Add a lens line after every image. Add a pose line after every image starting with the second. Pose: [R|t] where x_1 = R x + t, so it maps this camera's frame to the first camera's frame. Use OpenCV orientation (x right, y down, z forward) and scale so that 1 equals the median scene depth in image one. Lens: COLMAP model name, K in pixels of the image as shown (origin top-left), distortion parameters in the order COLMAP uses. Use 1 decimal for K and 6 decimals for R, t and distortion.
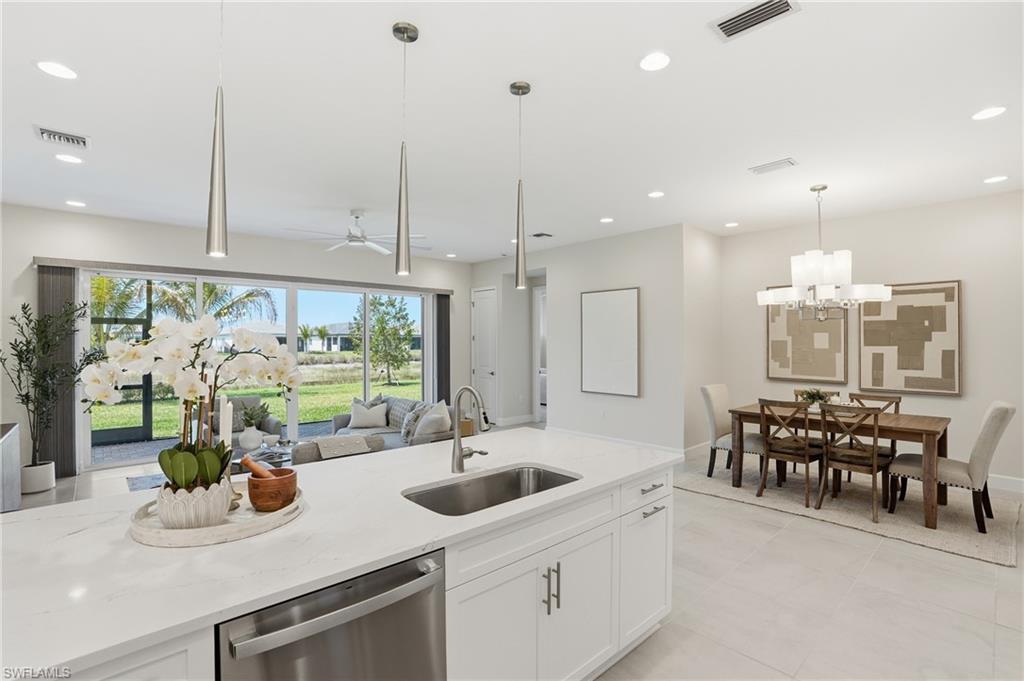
lens RADIAL K [[478.7, 0, 513.3], [0, 478.7, 341.5], [0, 0, 1]] dist [-0.047840, 0.004496]
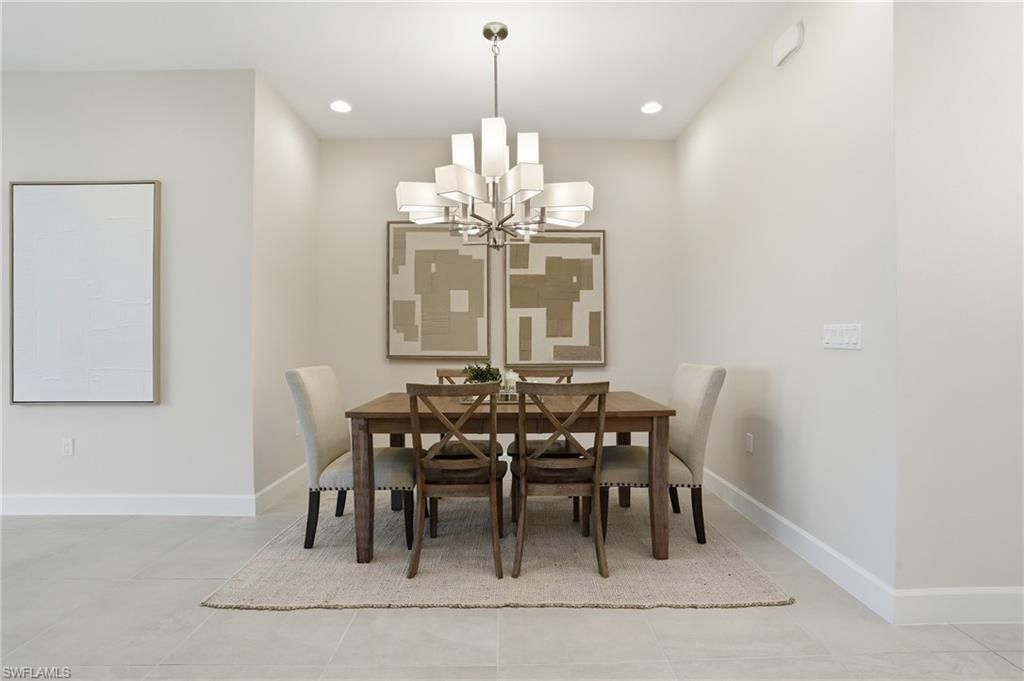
lens RADIAL K [[474.4, 0, 511.1], [0, 474.4, 337.4], [0, 0, 1]] dist [-0.043106, -0.000083]
pose [[0.669242, 0.001402, 0.743043, 0.198442], [0.005679, 0.999959, -0.007001, 0.068868], [-0.743023, 0.008905, 0.669207, 0.529218]]
